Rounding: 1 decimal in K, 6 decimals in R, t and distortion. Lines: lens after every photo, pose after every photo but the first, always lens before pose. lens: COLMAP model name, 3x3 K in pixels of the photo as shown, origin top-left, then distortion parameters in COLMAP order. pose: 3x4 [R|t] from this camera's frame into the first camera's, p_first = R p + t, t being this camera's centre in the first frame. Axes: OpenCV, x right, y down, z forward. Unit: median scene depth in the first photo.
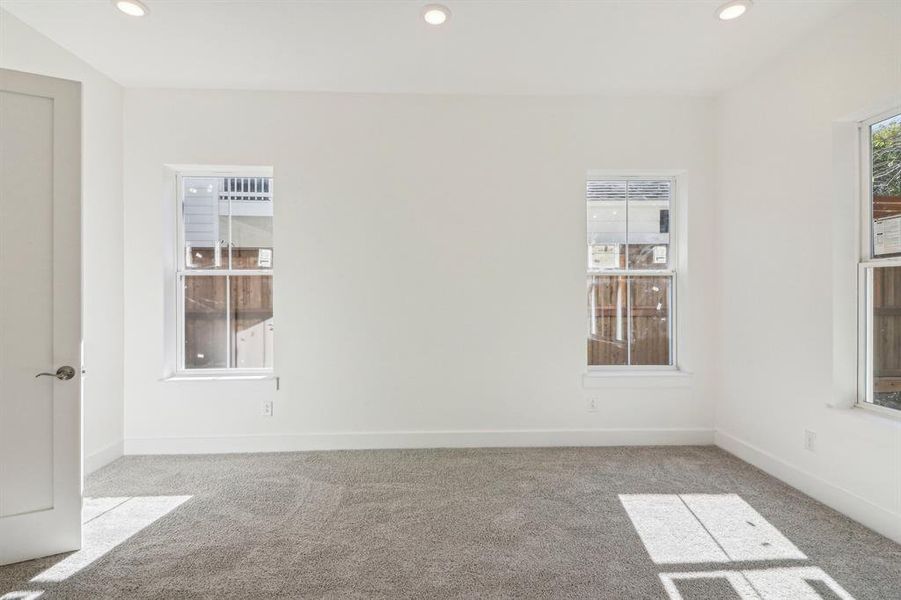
lens RADIAL K [[429.7, 0, 454.6], [0, 429.7, 295.1], [0, 0, 1]] dist [0.033972, -0.004123]
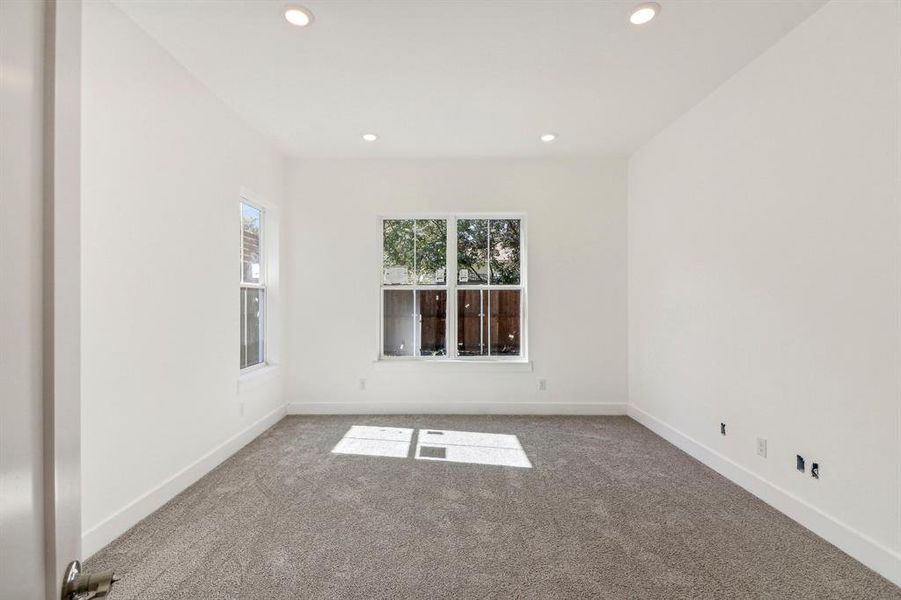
lens RADIAL K [[429.7, 0, 456.5], [0, 429.7, 300.8], [0, 0, 1]] dist [0.033972, -0.004123]
pose [[0.026507, -0.003031, 0.999644, -1.017122], [0.011623, 0.999929, 0.002724, -0.011295], [-0.999581, 0.011547, 0.026540, 0.606097]]
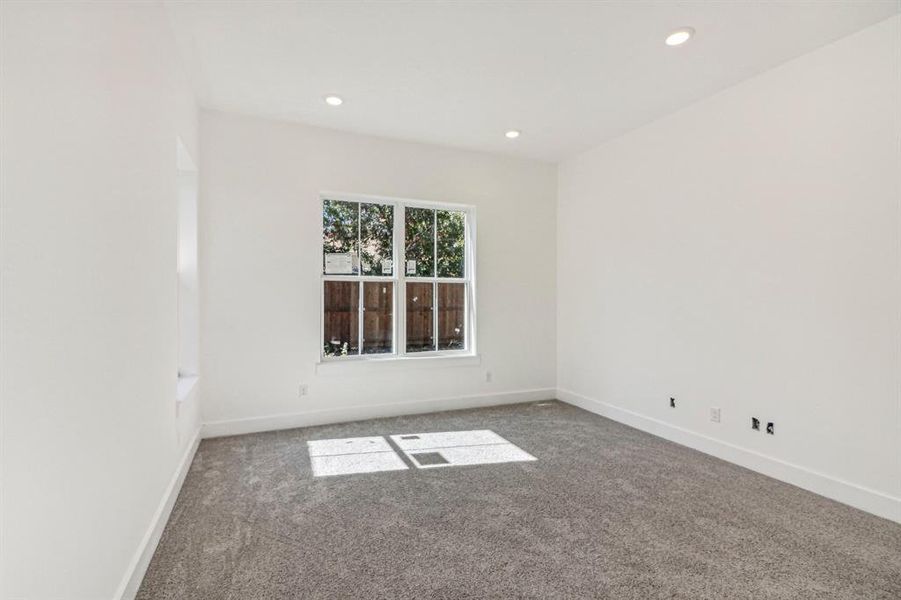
lens RADIAL K [[429.7, 0, 448.7], [0, 429.7, 298.0], [0, 0, 1]] dist [0.033972, -0.004123]
pose [[-0.363420, -0.009031, 0.931582, -0.828290], [0.006173, 0.999908, 0.012102, -0.008834], [-0.931605, 0.010149, -0.363330, 1.150967]]
